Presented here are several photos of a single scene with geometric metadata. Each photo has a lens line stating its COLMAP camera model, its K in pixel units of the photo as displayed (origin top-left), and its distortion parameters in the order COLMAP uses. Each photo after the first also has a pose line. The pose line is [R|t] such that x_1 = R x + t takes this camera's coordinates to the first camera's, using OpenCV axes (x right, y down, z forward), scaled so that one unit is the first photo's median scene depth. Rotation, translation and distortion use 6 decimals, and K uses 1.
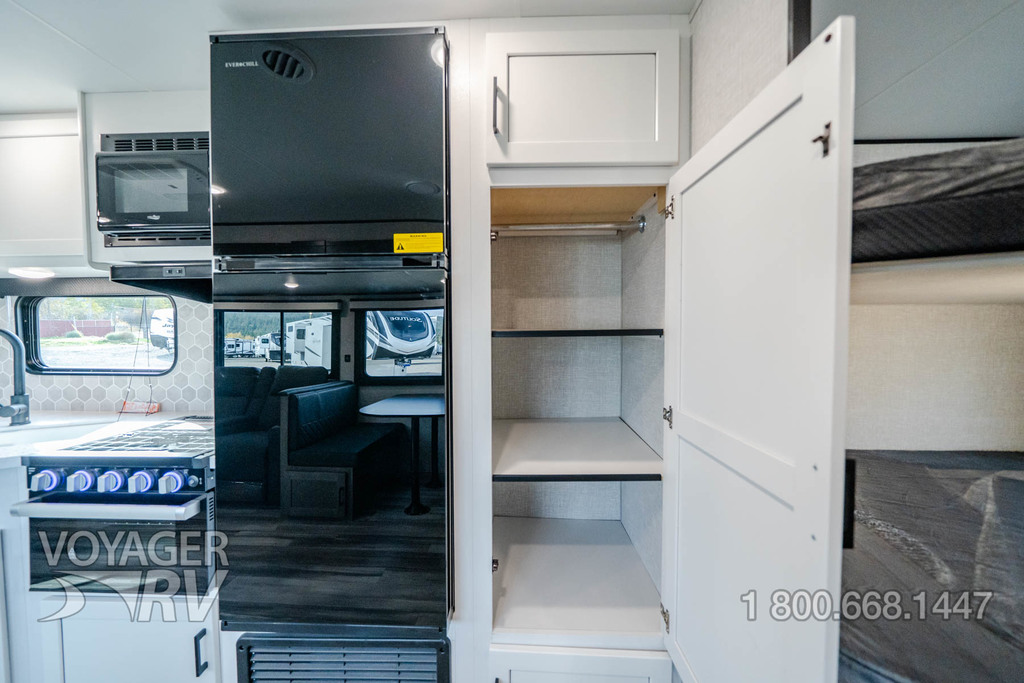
lens RADIAL K [[356.9, 0, 515.3], [0, 356.9, 338.7], [0, 0, 1]] dist [-0.006763, 0.000675]
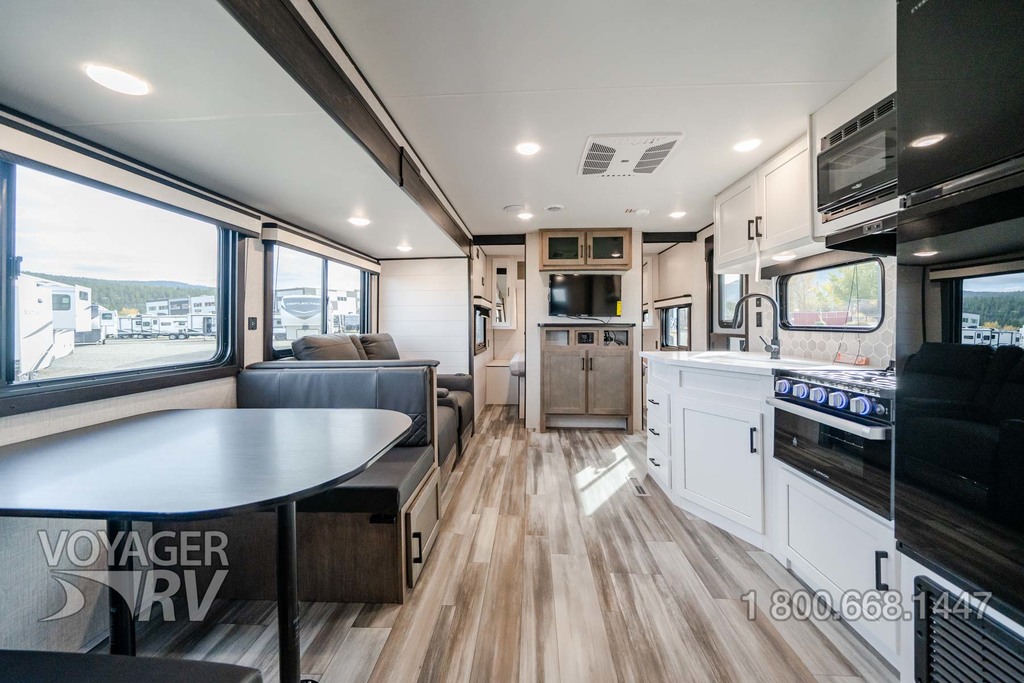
lens RADIAL K [[356.9, 0, 507.9], [0, 356.9, 325.4], [0, 0, 1]] dist [-0.006763, 0.000675]
pose [[-0.046400, 0.006899, -0.998899, 0.225424], [-0.019357, 0.999782, 0.007804, 0.137730], [0.998735, 0.019698, -0.046256, -0.103136]]
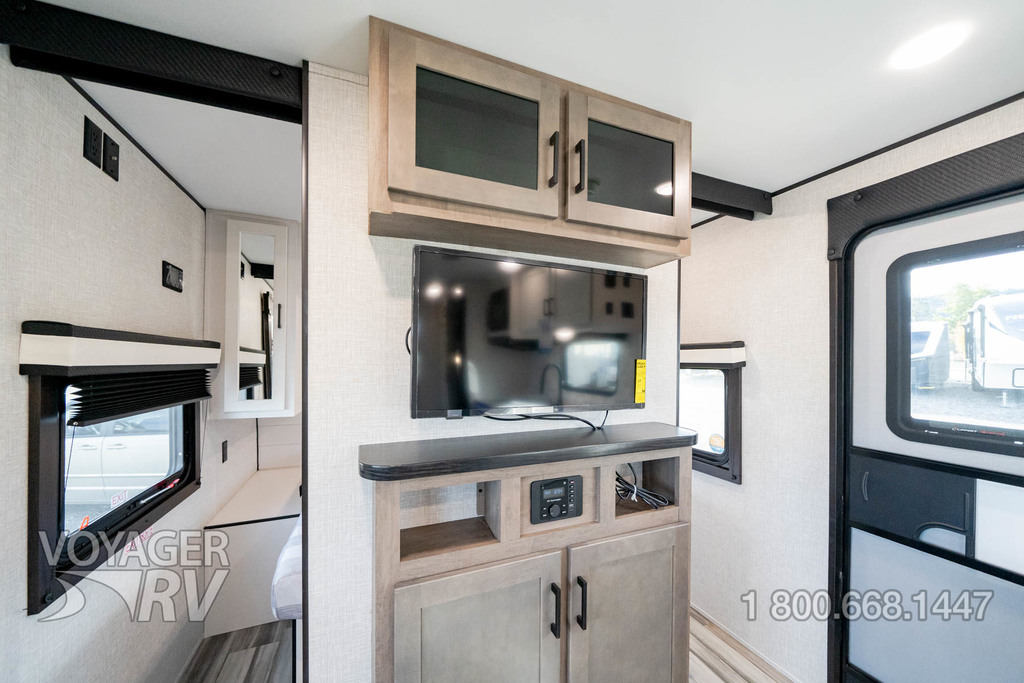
lens RADIAL K [[356.9, 0, 509.3], [0, 356.9, 357.6], [0, 0, 1]] dist [-0.006763, 0.000675]
pose [[0.404153, 0.004857, -0.914679, -2.393408], [-0.021933, 0.999750, -0.004382, -0.078726], [0.914429, 0.021832, 0.404158, 0.001968]]
